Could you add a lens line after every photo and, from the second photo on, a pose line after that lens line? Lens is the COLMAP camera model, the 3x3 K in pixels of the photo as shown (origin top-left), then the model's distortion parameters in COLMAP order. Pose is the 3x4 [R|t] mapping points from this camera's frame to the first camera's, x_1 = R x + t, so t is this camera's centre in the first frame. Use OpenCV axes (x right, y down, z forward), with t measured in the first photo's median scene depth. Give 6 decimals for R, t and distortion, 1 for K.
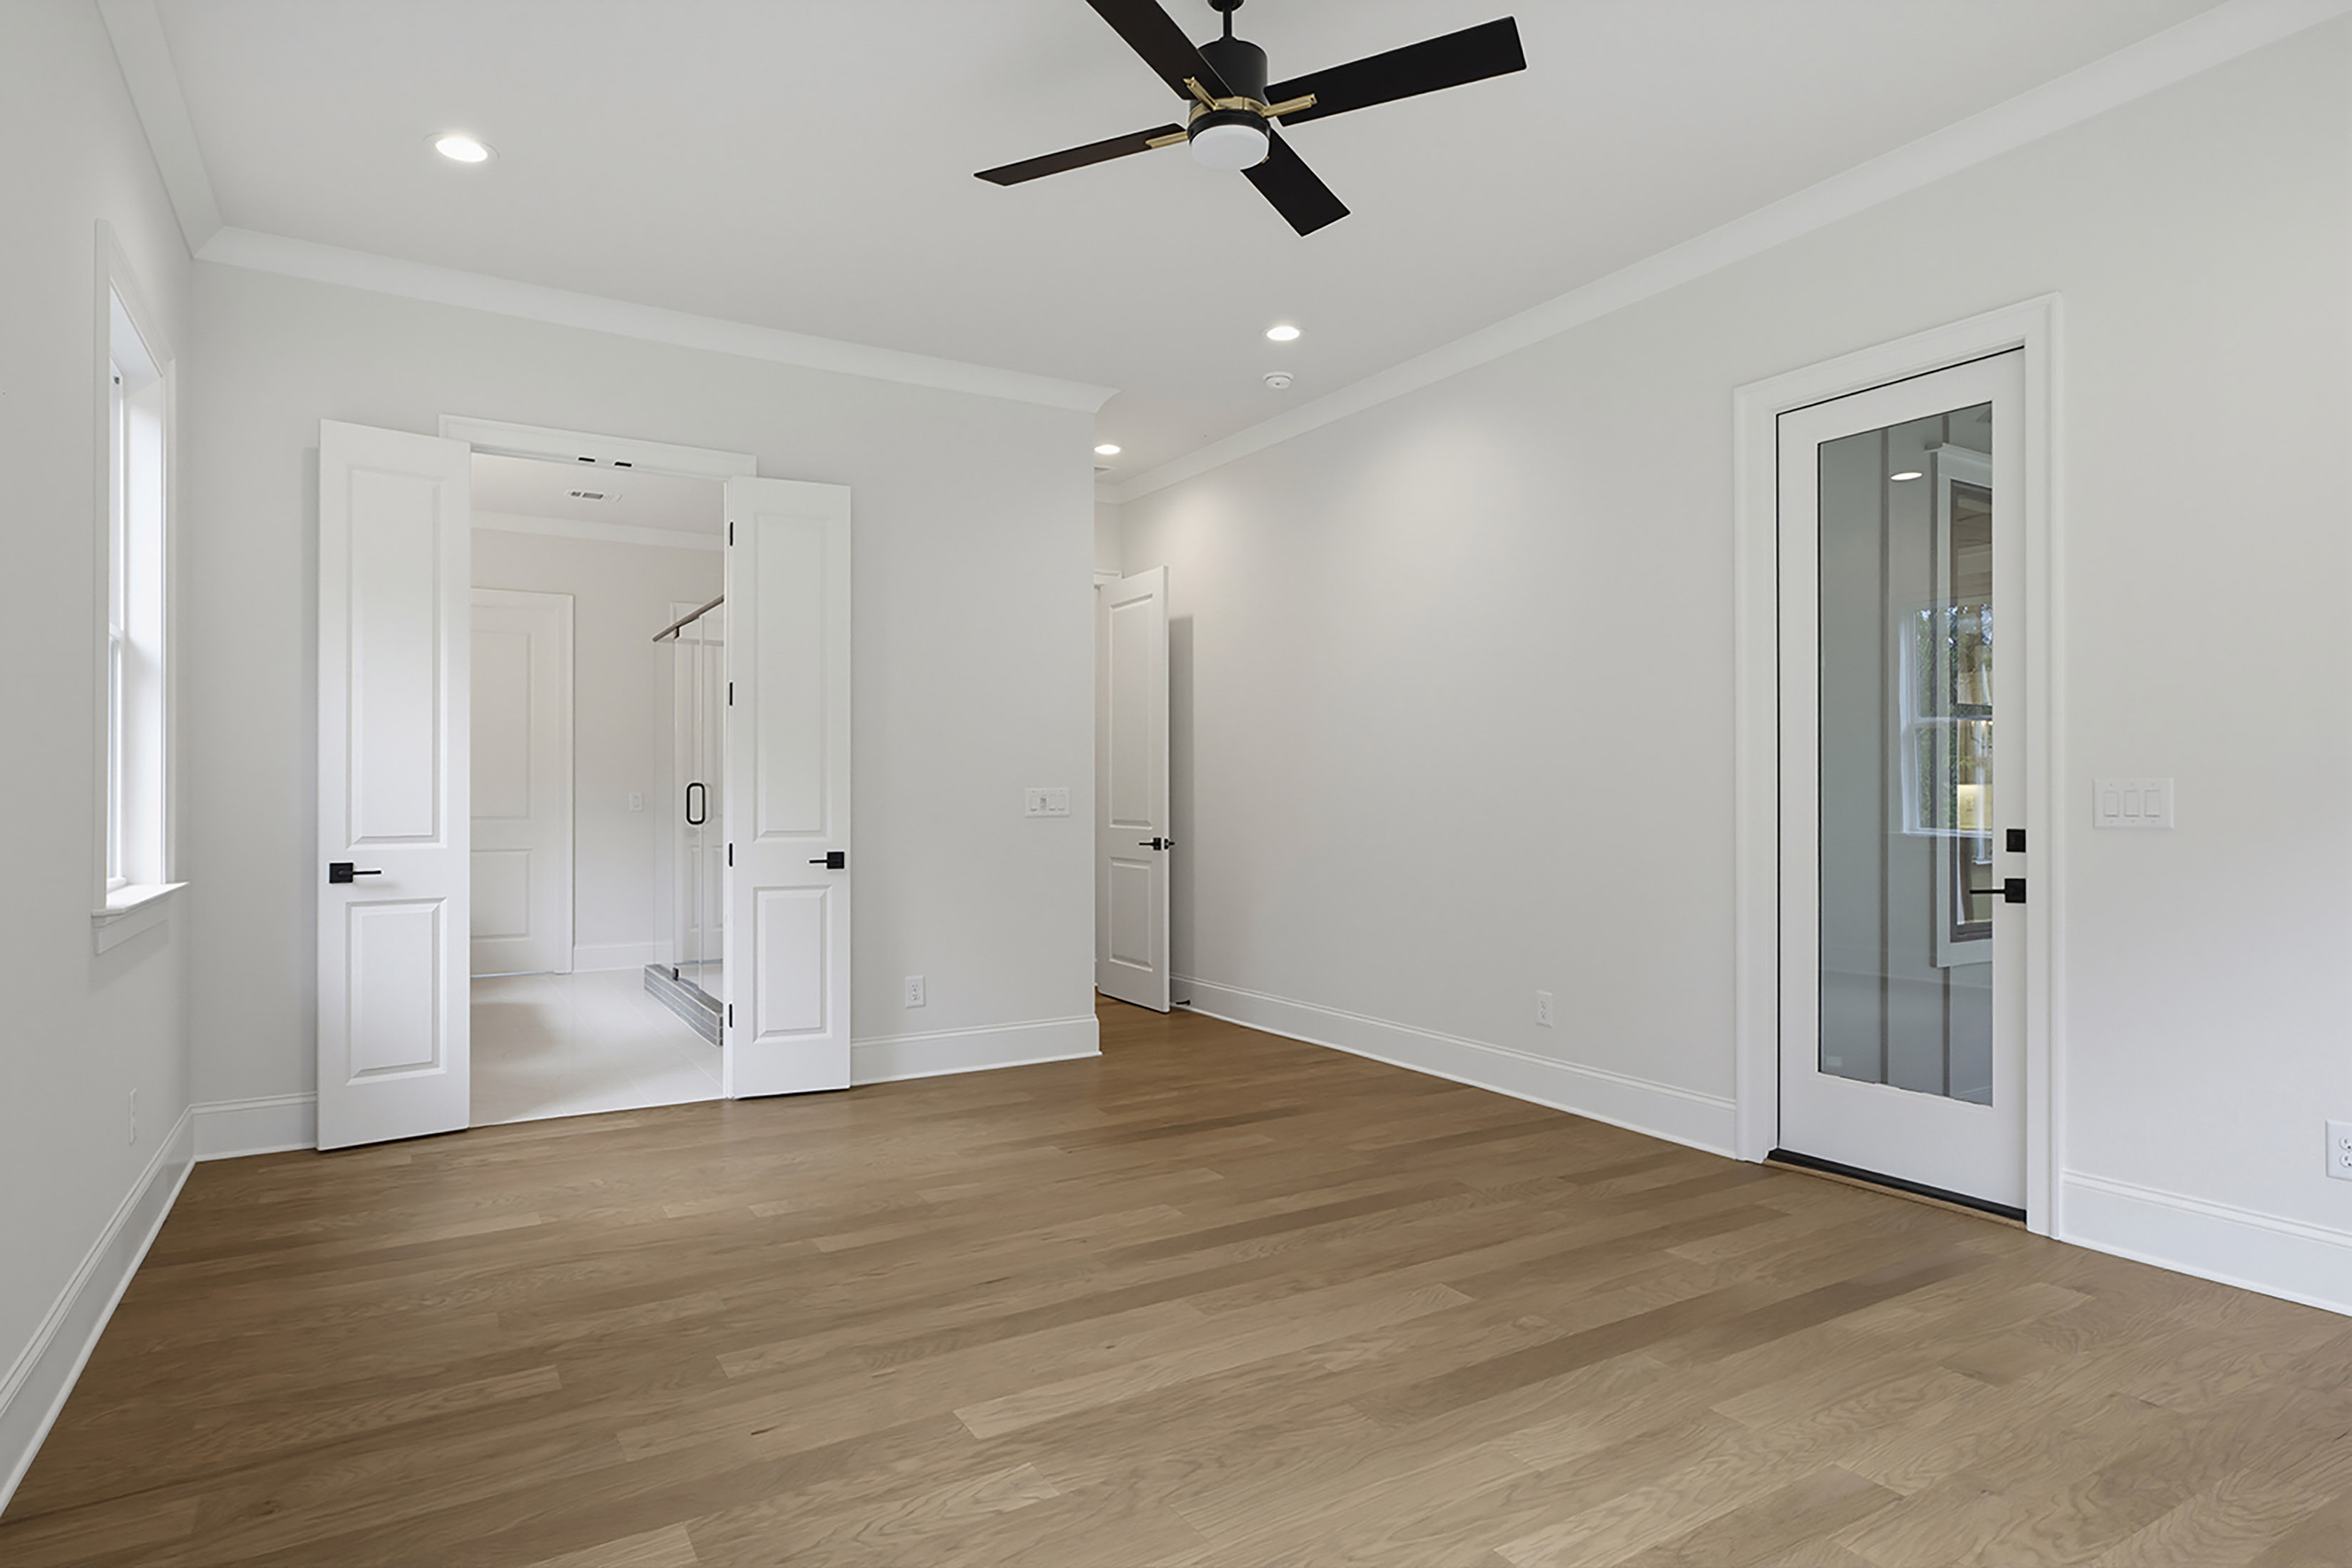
lens RADIAL K [[1311.0, 0, 1181.9], [0, 1311.0, 800.8], [0, 0, 1]] dist [-0.003997, 0.001393]
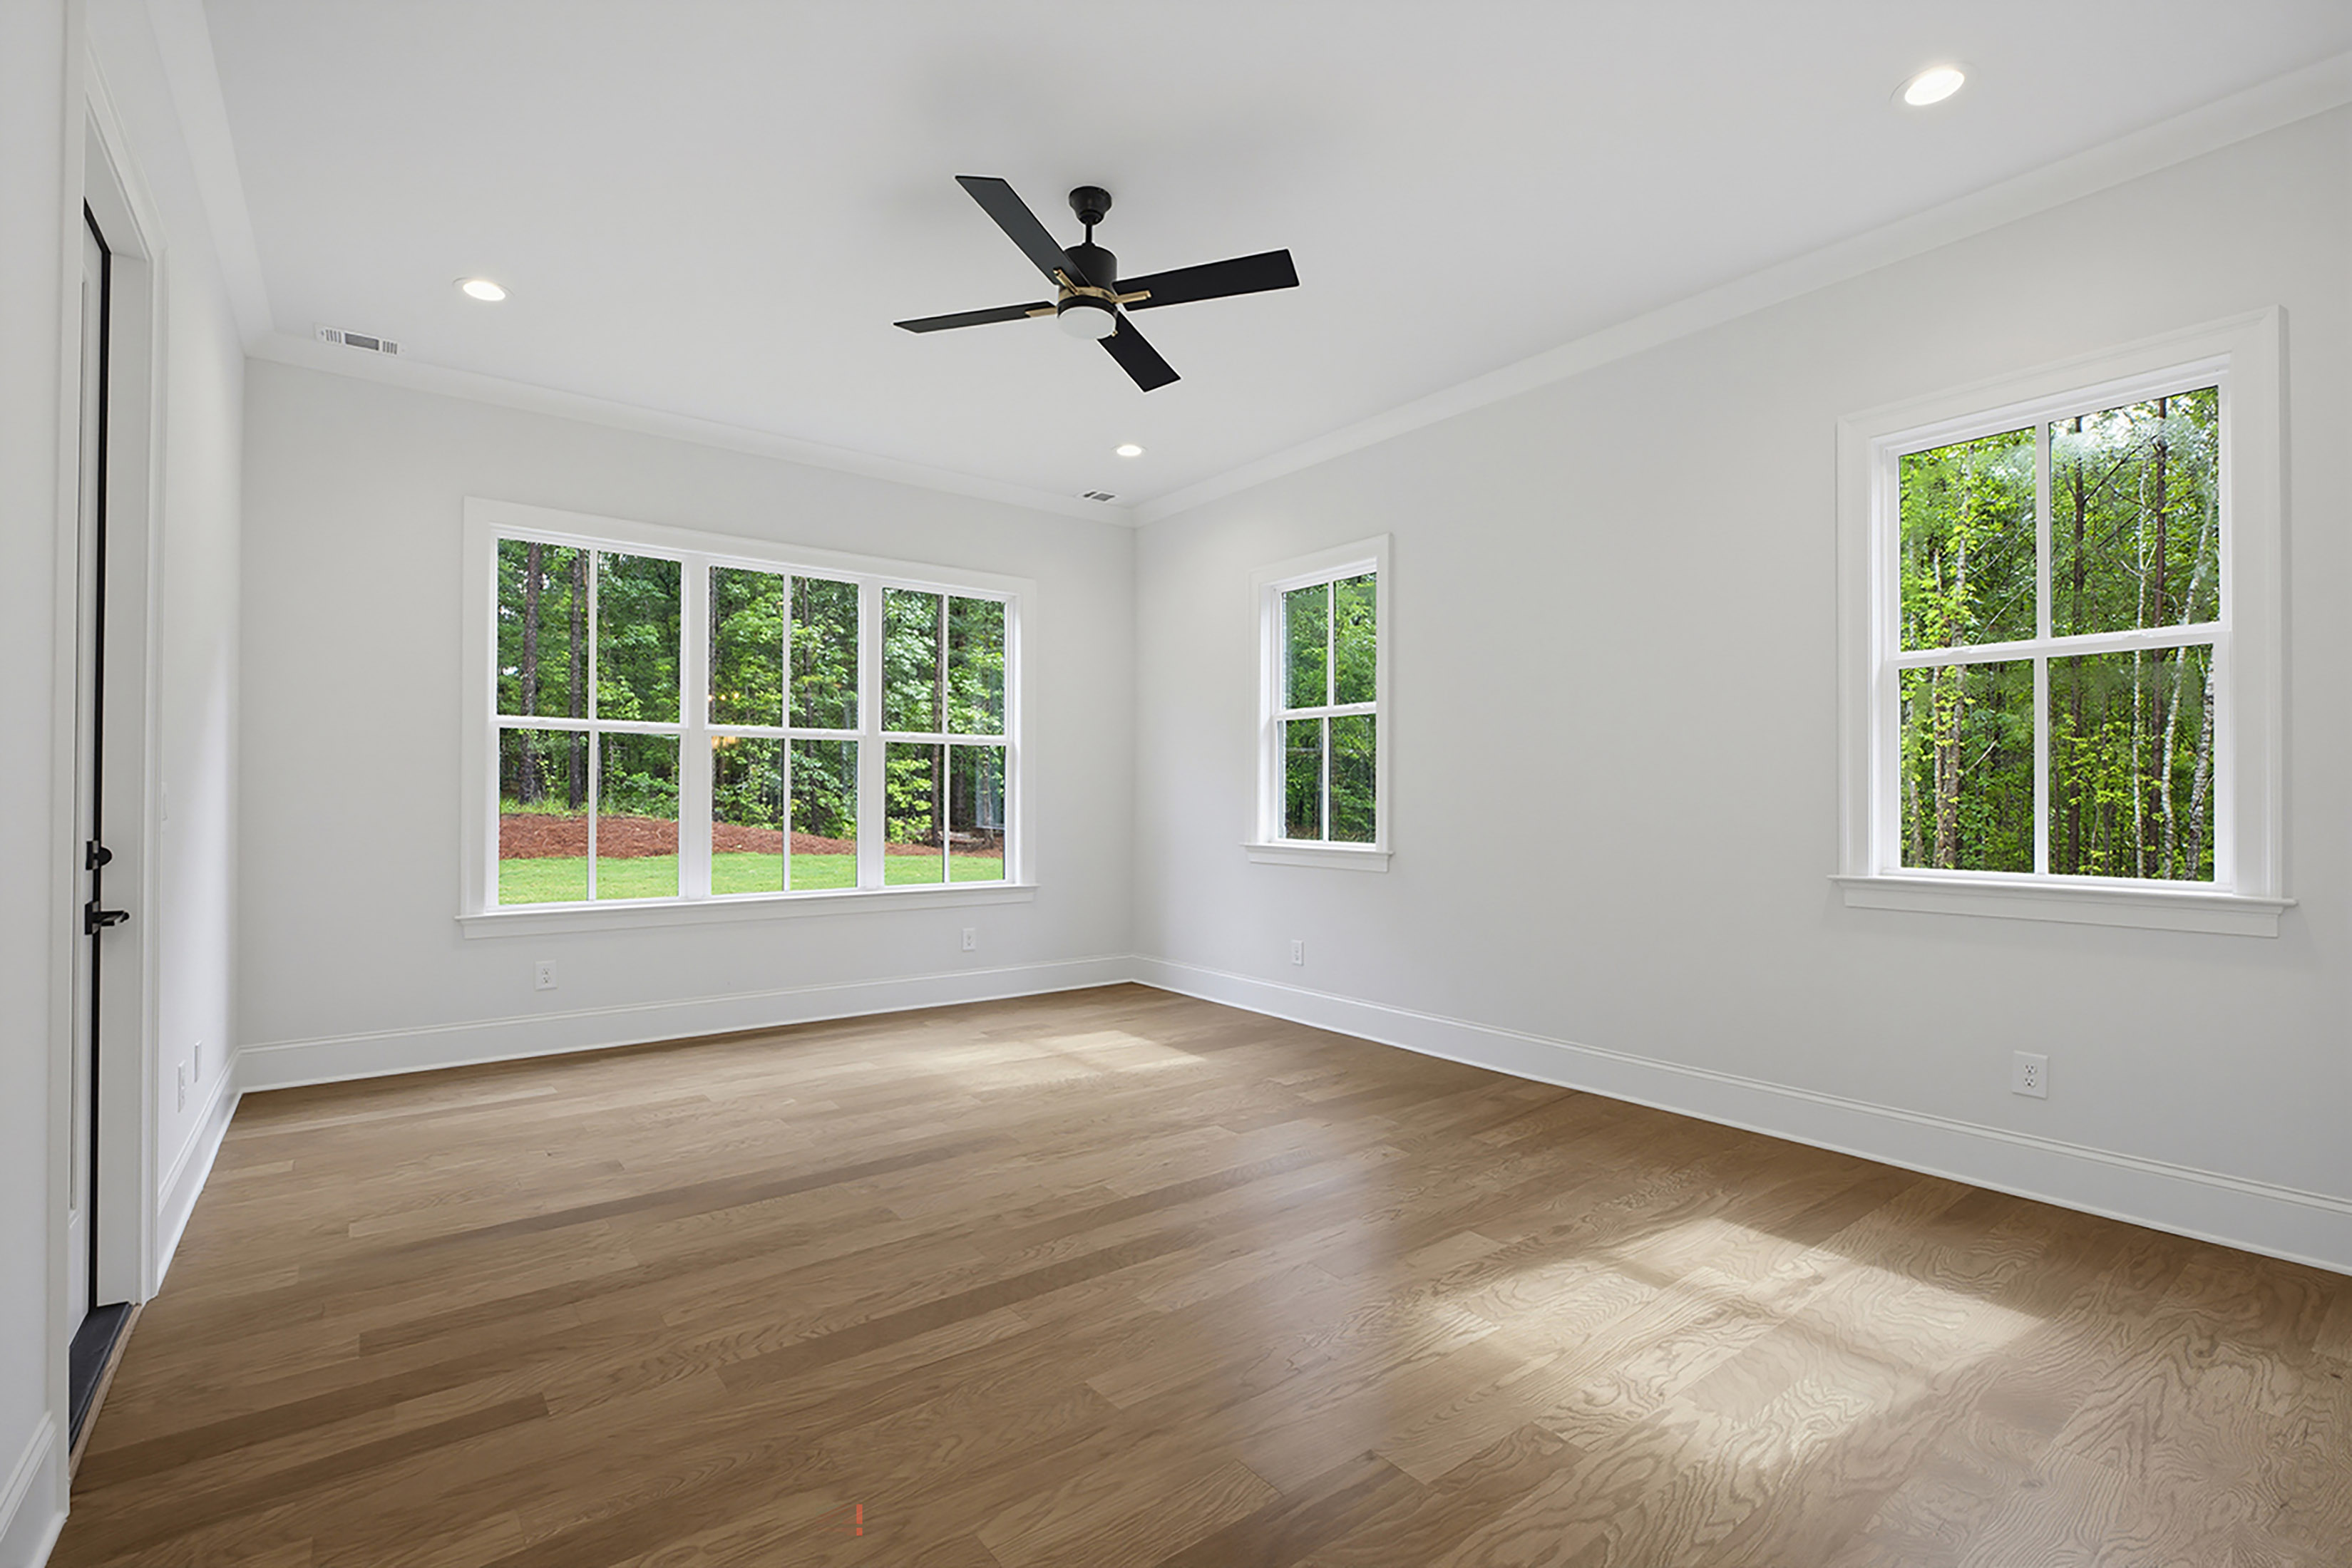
lens RADIAL K [[1057.3, 0, 1188.3], [0, 1057.3, 784.6], [0, 0, 1]] dist [0.012847, 0.000101]
pose [[-0.992791, -0.001455, -0.119852, 0.060315], [-0.000023, 0.999929, -0.011946, -0.006197], [0.119860, -0.011857, -0.992720, 2.007898]]
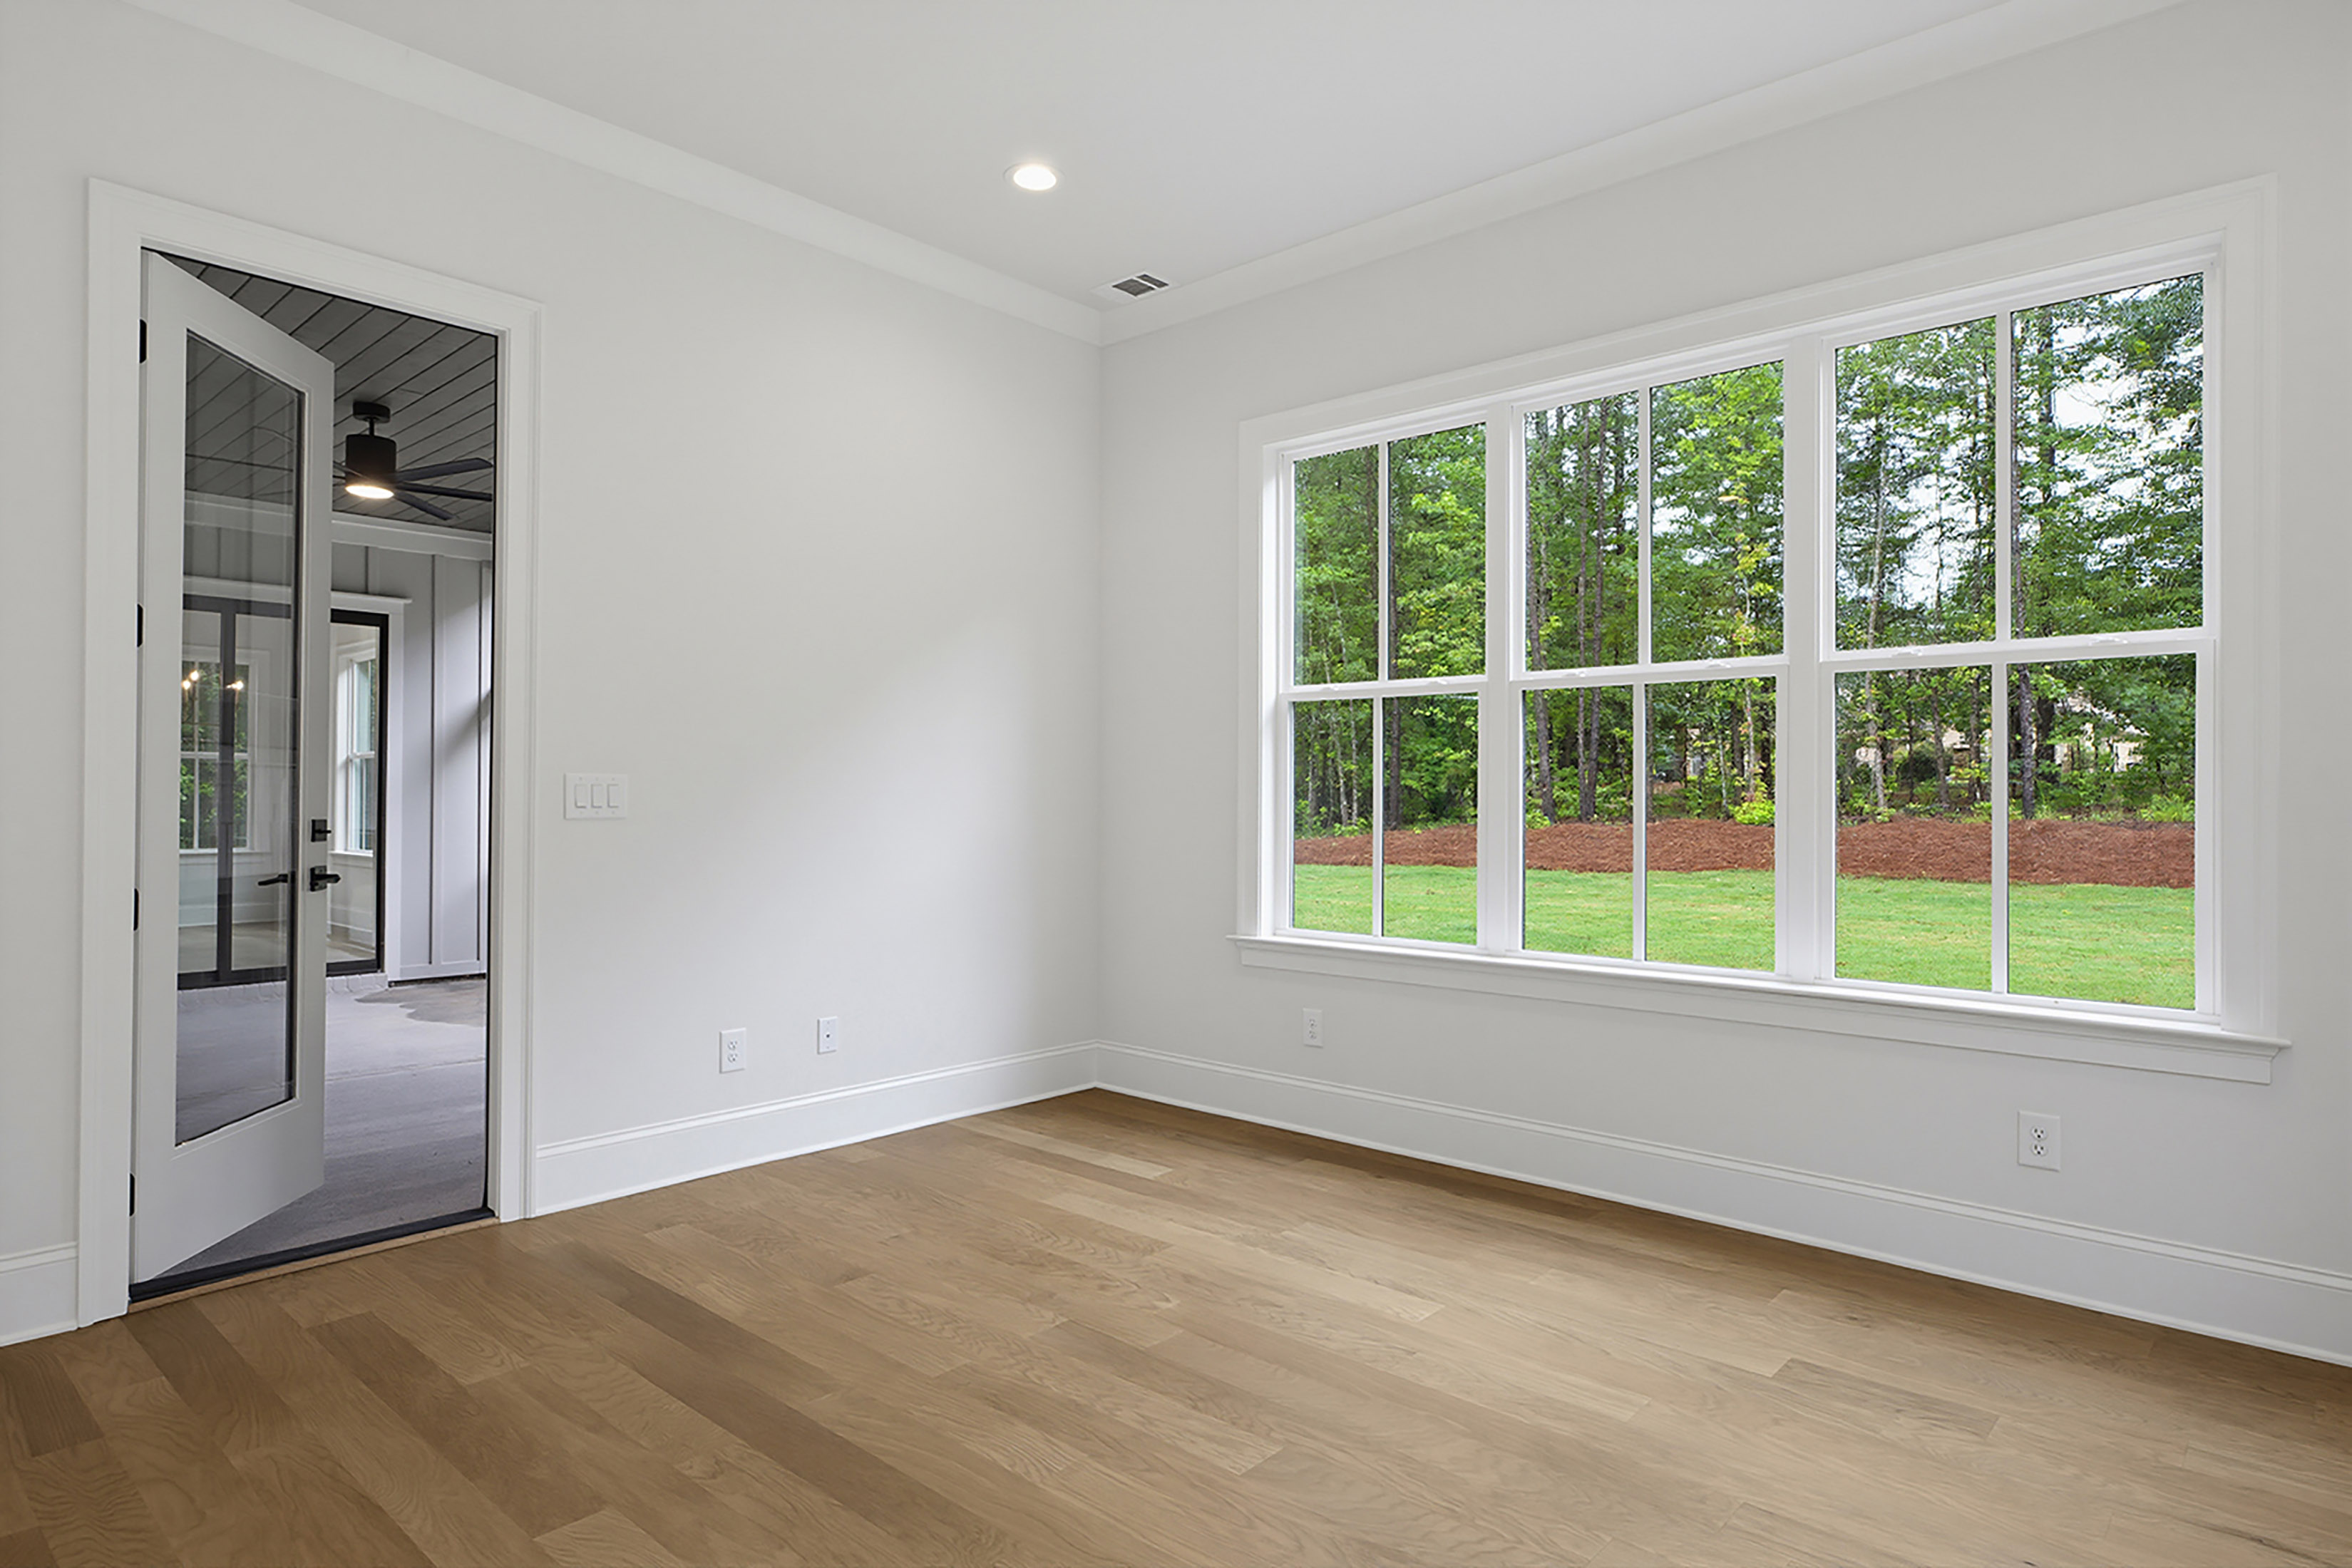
lens RADIAL K [[1311.0, 0, 1188.0], [0, 1311.0, 784.2], [0, 0, 1]] dist [-0.003997, 0.001393]
pose [[-0.299992, 0.005938, 0.953923, -0.529691], [-0.002638, 0.999972, -0.007055, -0.001951], [-0.953938, -0.004633, -0.299968, 0.904053]]
